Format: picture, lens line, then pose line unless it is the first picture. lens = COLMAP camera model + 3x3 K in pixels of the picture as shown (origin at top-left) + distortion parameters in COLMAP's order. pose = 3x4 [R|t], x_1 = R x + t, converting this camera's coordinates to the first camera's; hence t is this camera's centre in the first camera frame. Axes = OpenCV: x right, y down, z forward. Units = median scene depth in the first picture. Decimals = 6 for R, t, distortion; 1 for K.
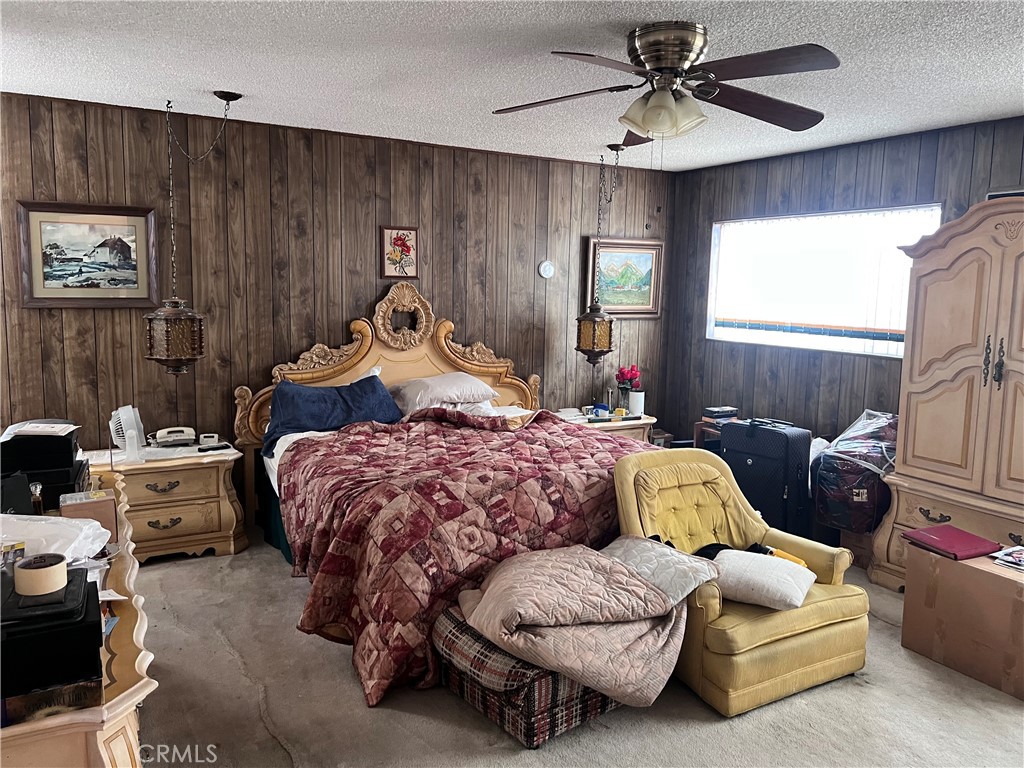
lens RADIAL K [[787.7, 0, 525.9], [0, 787.7, 388.5], [0, 0, 1]] dist [0.064792, -0.070055]
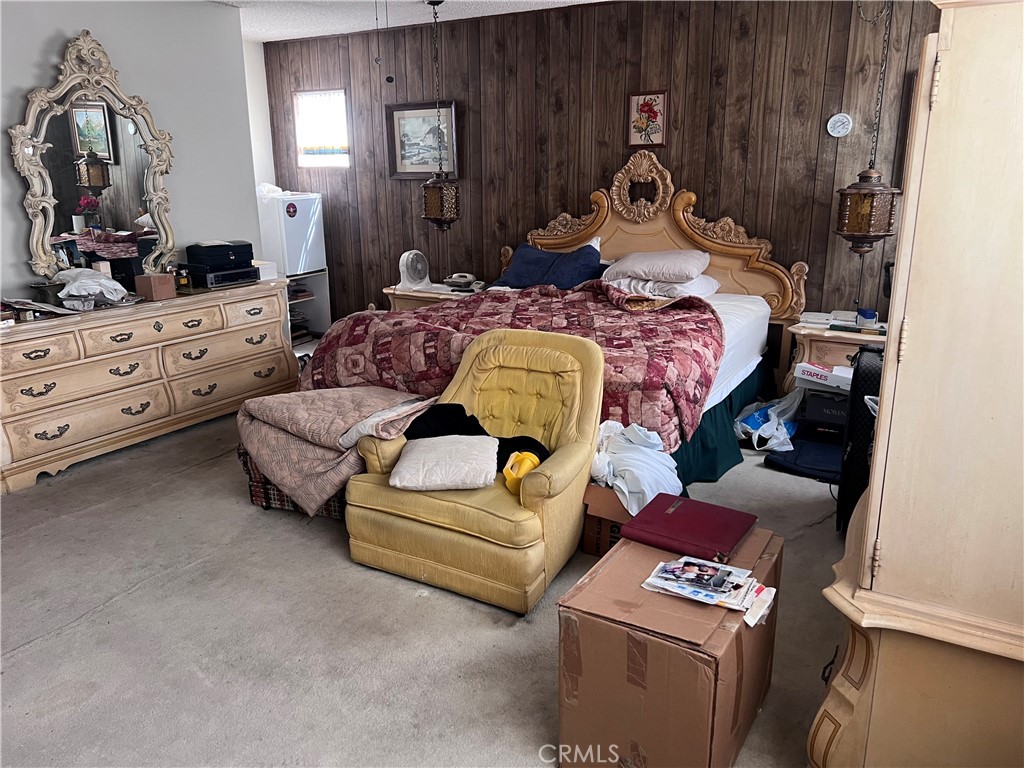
lens RADIAL K [[826.1, 0, 512.6], [0, 826.1, 379.4], [0, 0, 1]] dist [0.141443, -0.246785]
pose [[0.453484, 0.199416, -0.868669, 0.757188], [-0.099029, 0.979887, 0.173250, -0.022527], [0.885746, 0.007457, 0.464111, 0.400370]]
